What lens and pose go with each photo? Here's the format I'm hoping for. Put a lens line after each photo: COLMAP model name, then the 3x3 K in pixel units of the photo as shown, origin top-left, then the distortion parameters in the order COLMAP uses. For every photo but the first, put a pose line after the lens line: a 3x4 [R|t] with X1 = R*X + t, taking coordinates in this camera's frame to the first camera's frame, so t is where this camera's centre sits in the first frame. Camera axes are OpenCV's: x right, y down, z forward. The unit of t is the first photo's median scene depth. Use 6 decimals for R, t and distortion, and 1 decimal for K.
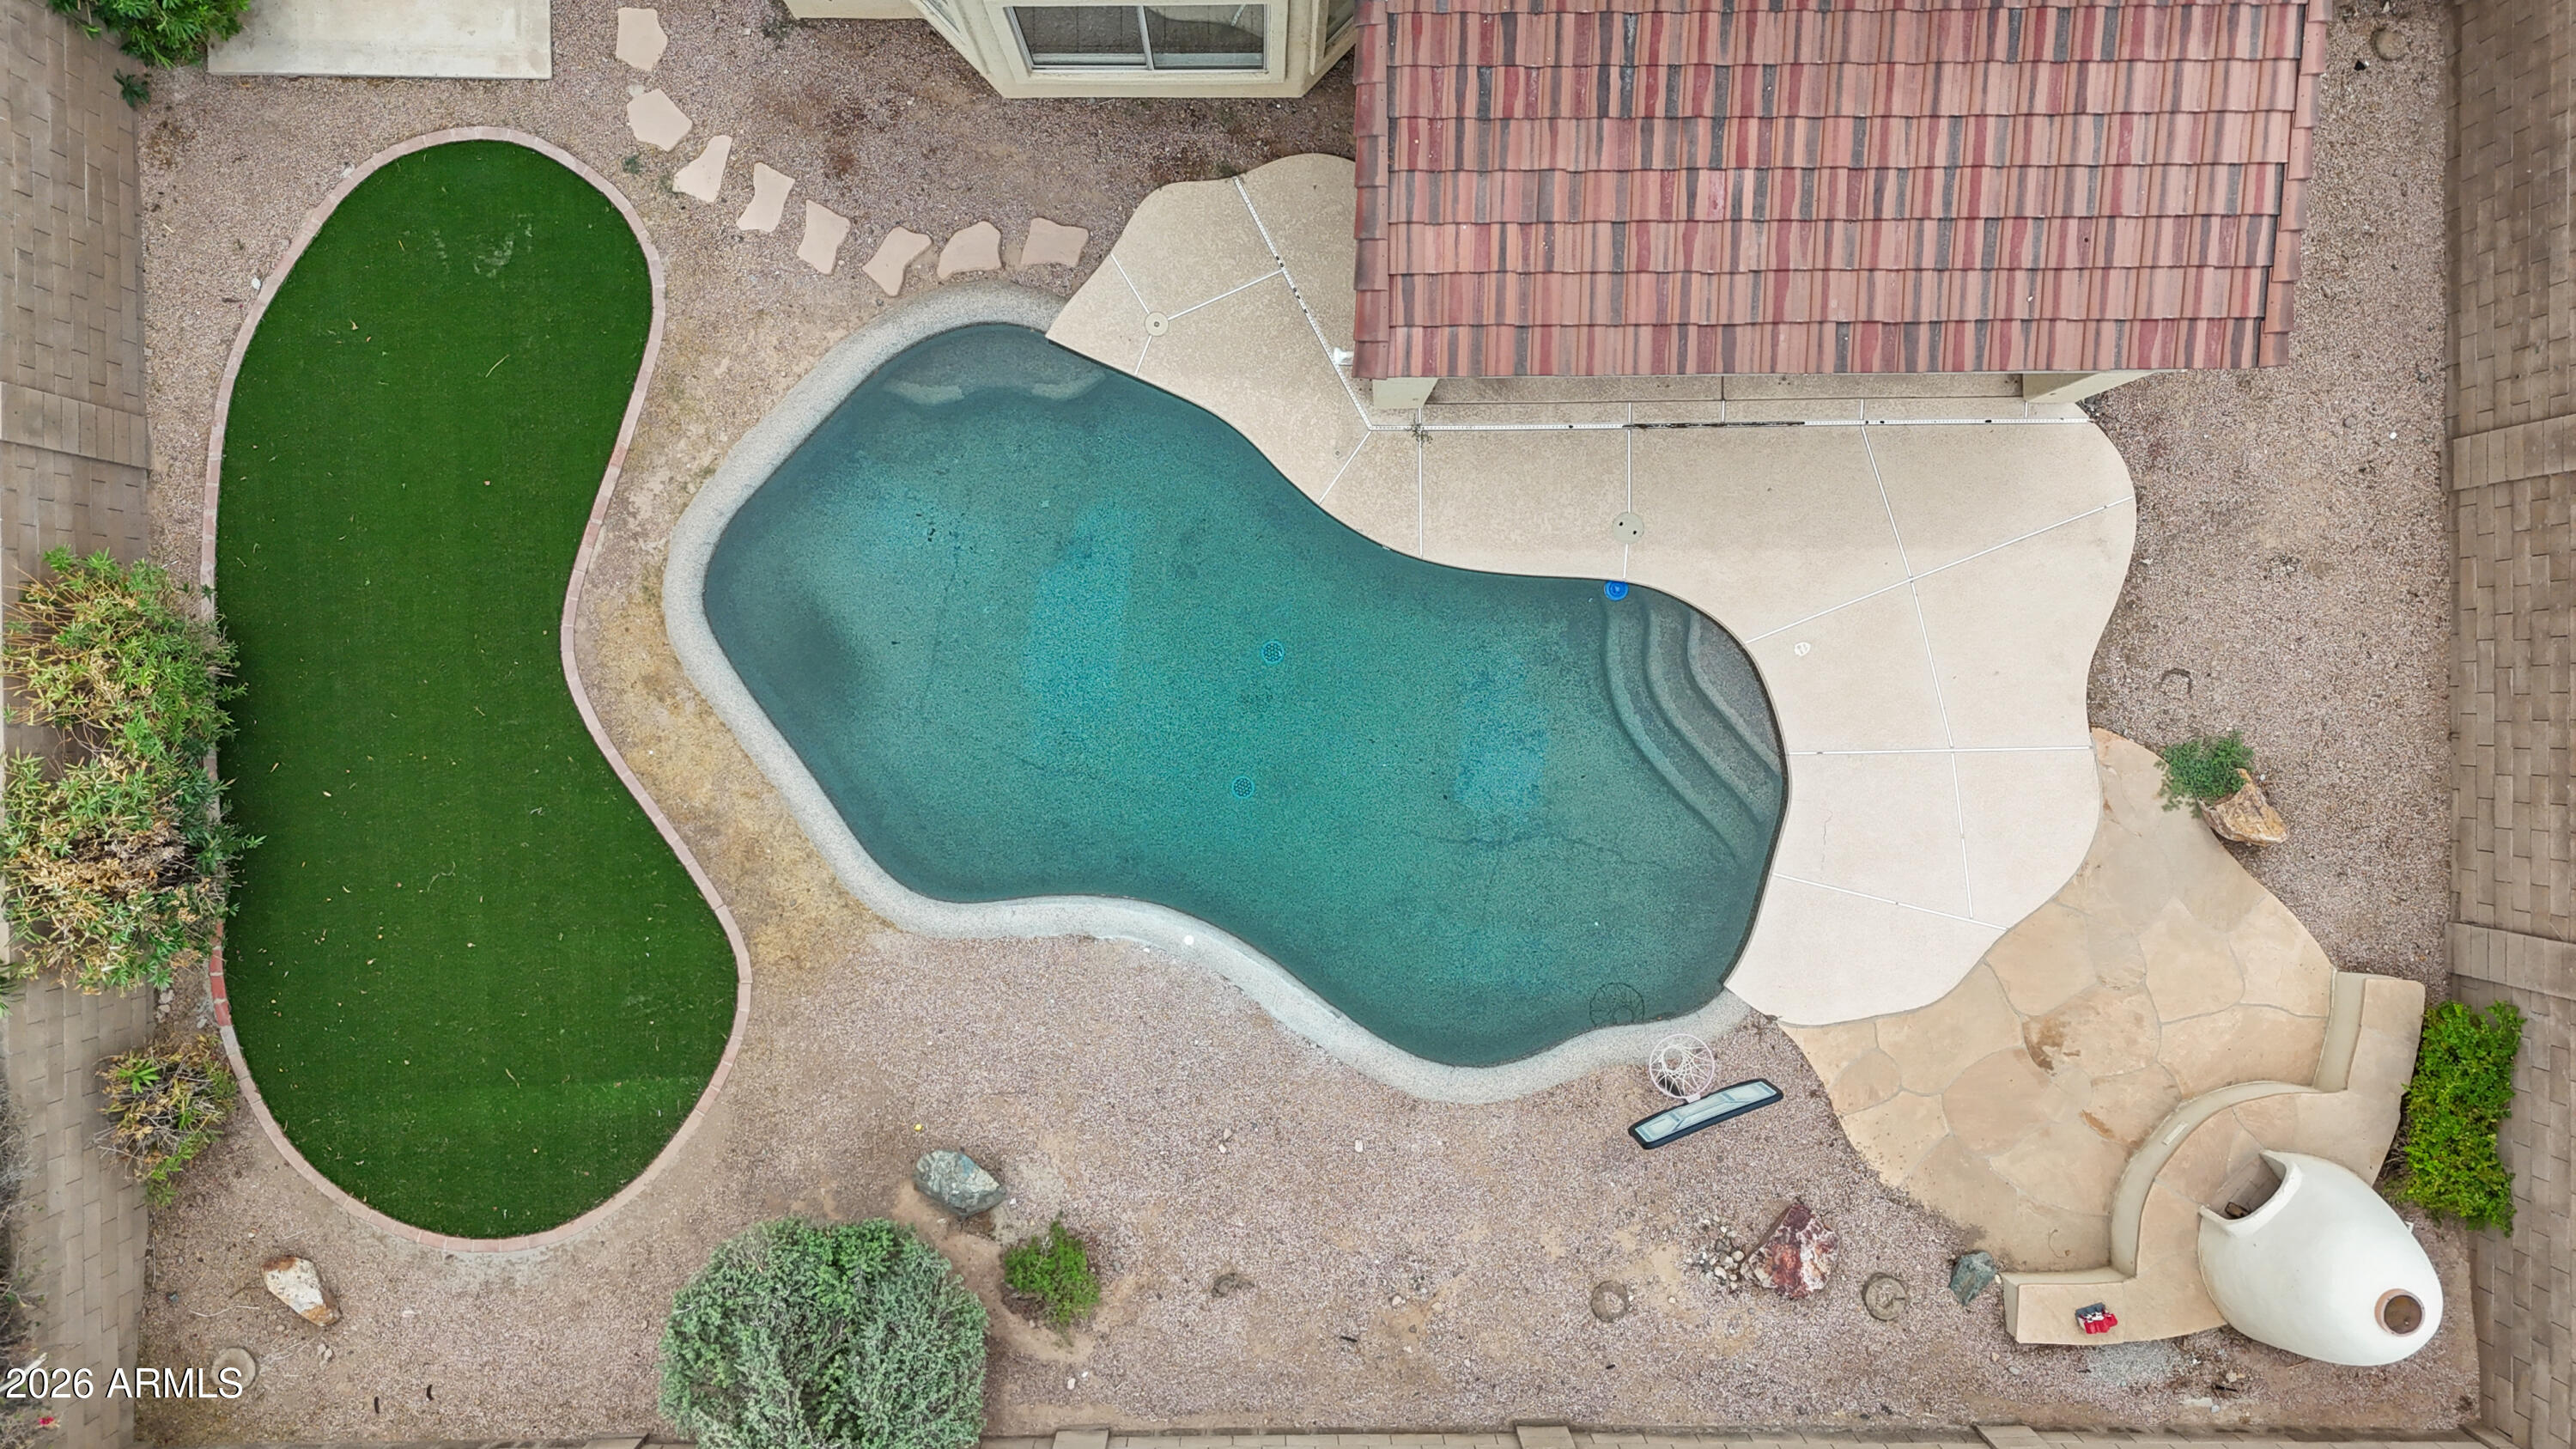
lens RADIAL K [[1898.1, 0, 1264.4], [0, 1898.1, 691.3], [0, 0, 1]] dist [0.081036, -0.078275]
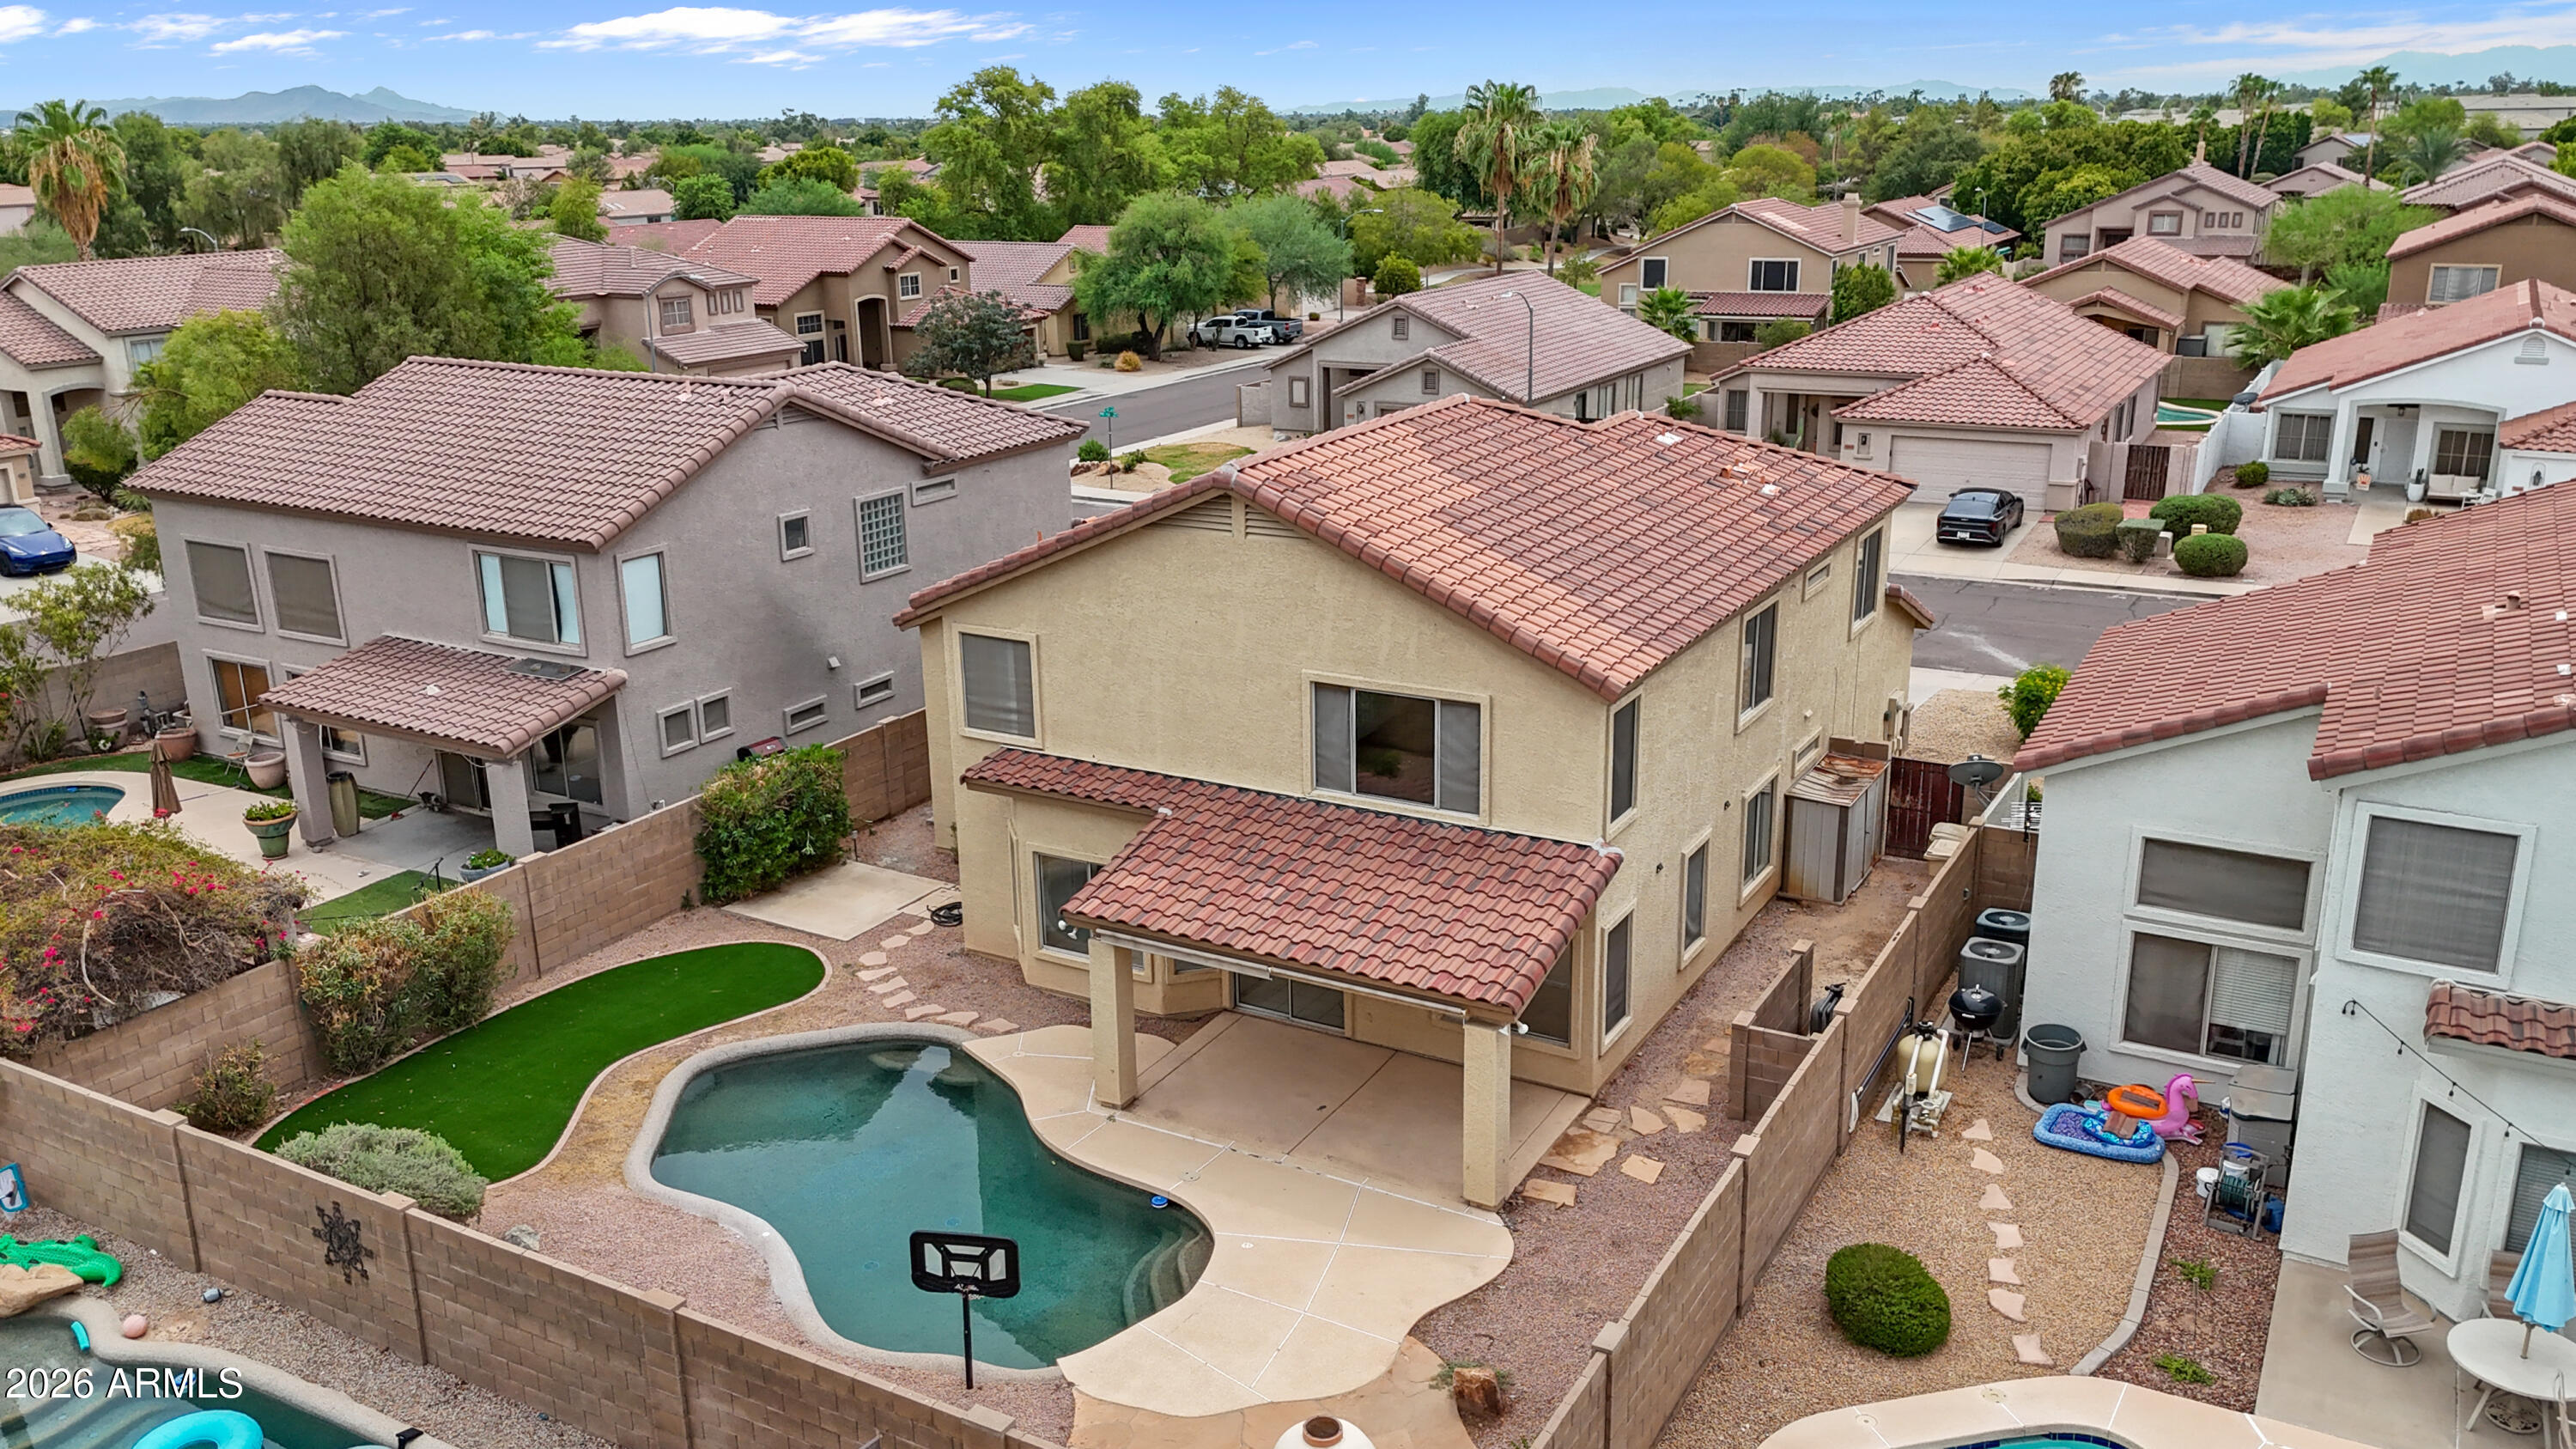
lens RADIAL K [[1953.2, 0, 1297.5], [0, 1953.2, 683.7], [0, 0, 1]] dist [0.086683, -0.084655]
pose [[0.869461, 0.114597, -0.480526, 0.954992], [-0.493442, 0.247768, -0.833742, 1.052151], [0.023515, 0.962018, 0.271972, 0.218077]]
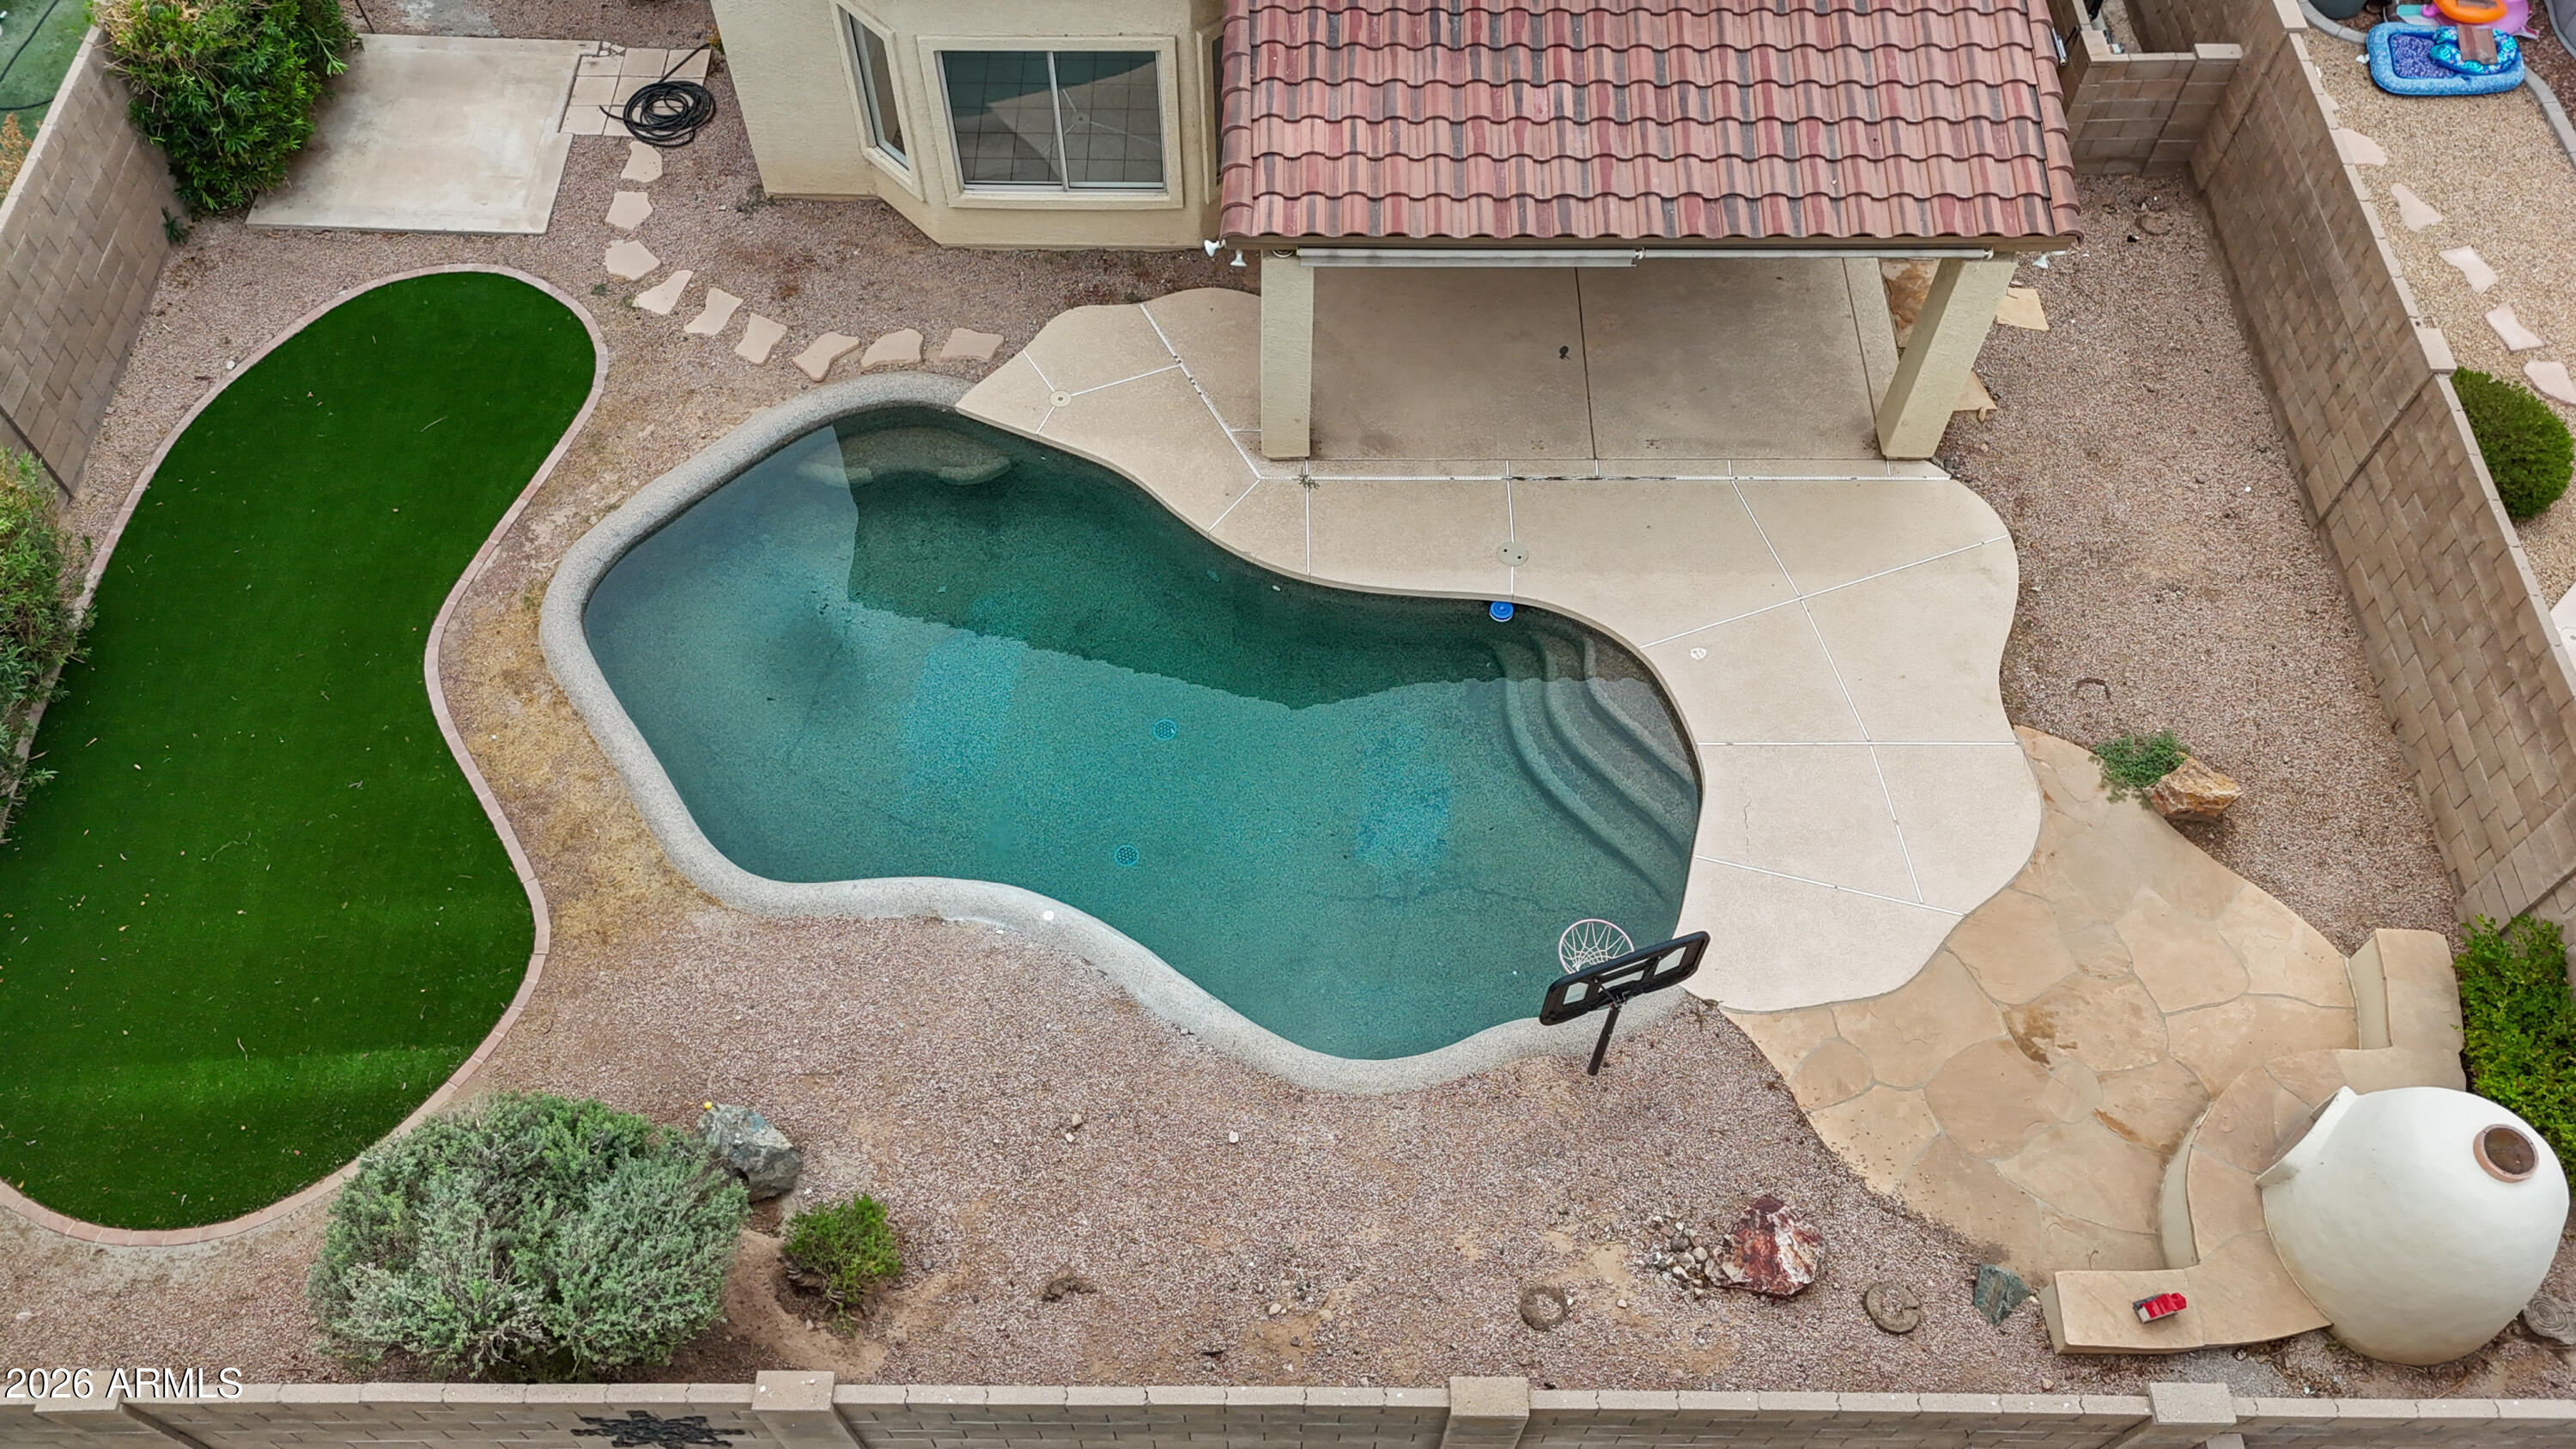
lens RADIAL K [[1898.1, 0, 1264.4], [0, 1898.1, 691.3], [0, 0, 1]] dist [0.081036, -0.078275]
pose [[0.999933, 0.006302, -0.009702, 0.069549], [-0.010575, 0.837980, -0.545599, 0.527219], [0.004692, 0.545665, 0.837990, 0.194514]]
